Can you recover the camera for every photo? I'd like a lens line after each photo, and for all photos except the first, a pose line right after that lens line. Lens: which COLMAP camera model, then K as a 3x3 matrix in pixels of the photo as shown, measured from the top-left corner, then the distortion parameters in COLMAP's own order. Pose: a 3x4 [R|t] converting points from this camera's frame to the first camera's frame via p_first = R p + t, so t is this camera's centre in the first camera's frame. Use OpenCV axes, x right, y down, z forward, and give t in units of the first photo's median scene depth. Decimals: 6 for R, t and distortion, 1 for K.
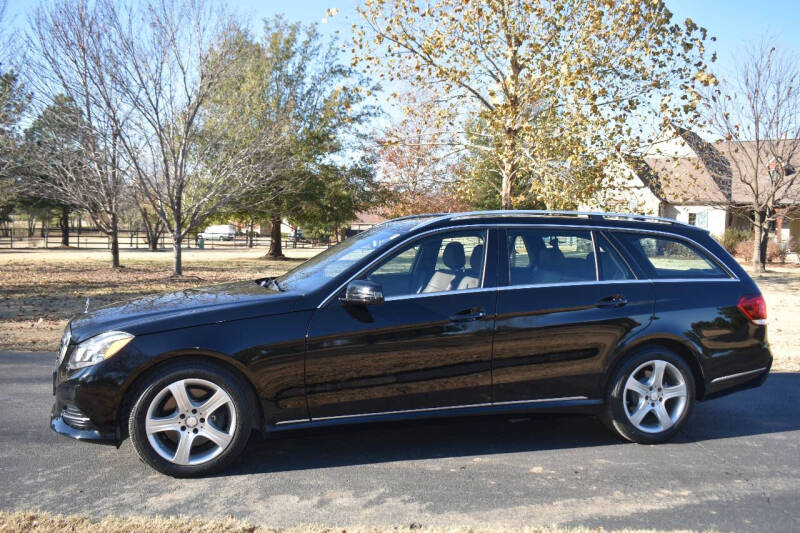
lens RADIAL K [[710.1, 0, 400.0], [0, 710.1, 266.5], [0, 0, 1]] dist [-0.024848, -0.007338]
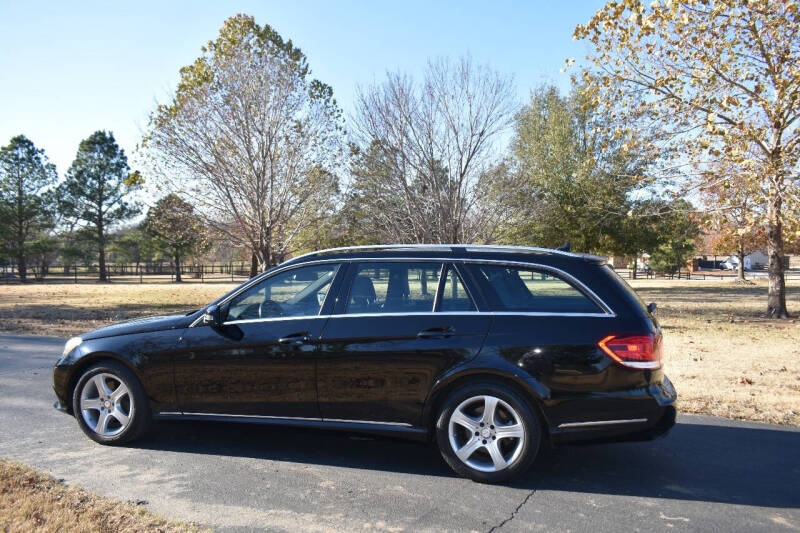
lens RADIAL K [[624.9, 0, 400.0], [0, 624.9, 266.5], [0, 0, 1]] dist [-0.008512, 0.002491]
pose [[0.851996, -0.011765, -0.523416, 0.706387], [-0.012144, 0.999034, -0.042223, -0.006573], [0.523408, 0.042330, 0.851030, 0.201942]]
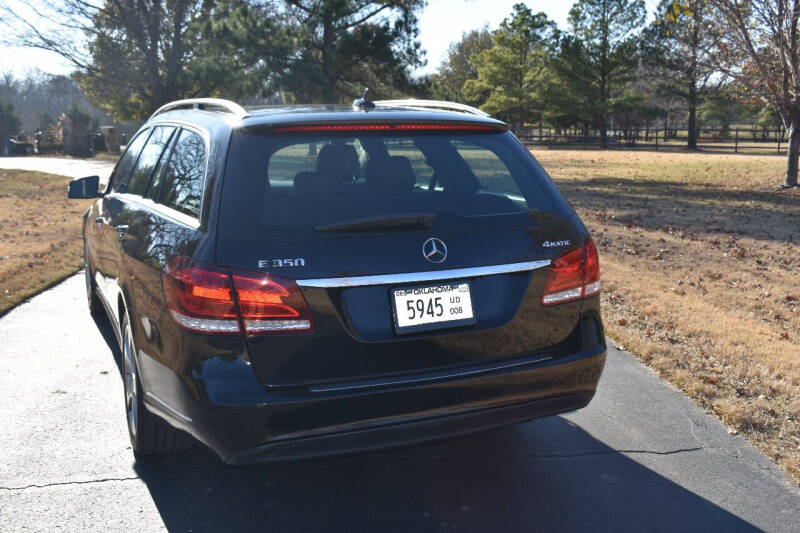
lens RADIAL K [[819.8, 0, 400.0], [0, 819.8, 266.5], [0, 0, 1]] dist [-0.025350, 0.005308]
pose [[0.156747, 0.155955, -0.975248, 1.122077], [-0.047786, 0.987495, 0.150233, -0.046843], [0.986482, 0.023055, 0.162240, 1.100550]]
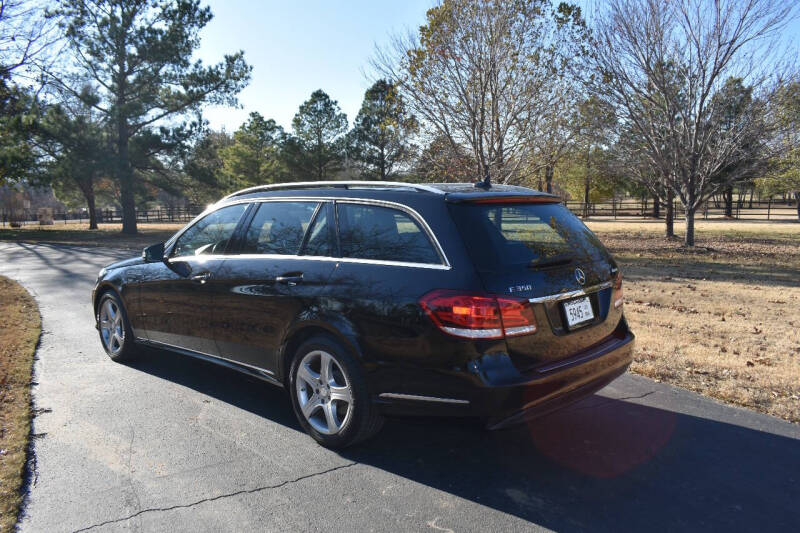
lens RADIAL K [[624.9, 0, 400.0], [0, 624.9, 266.5], [0, 0, 1]] dist [-0.008512, 0.002491]
pose [[0.525574, 0.070094, -0.847856, 1.046703], [-0.027222, 0.997475, 0.065589, -0.023641], [0.850312, -0.011392, 0.526155, 0.674748]]
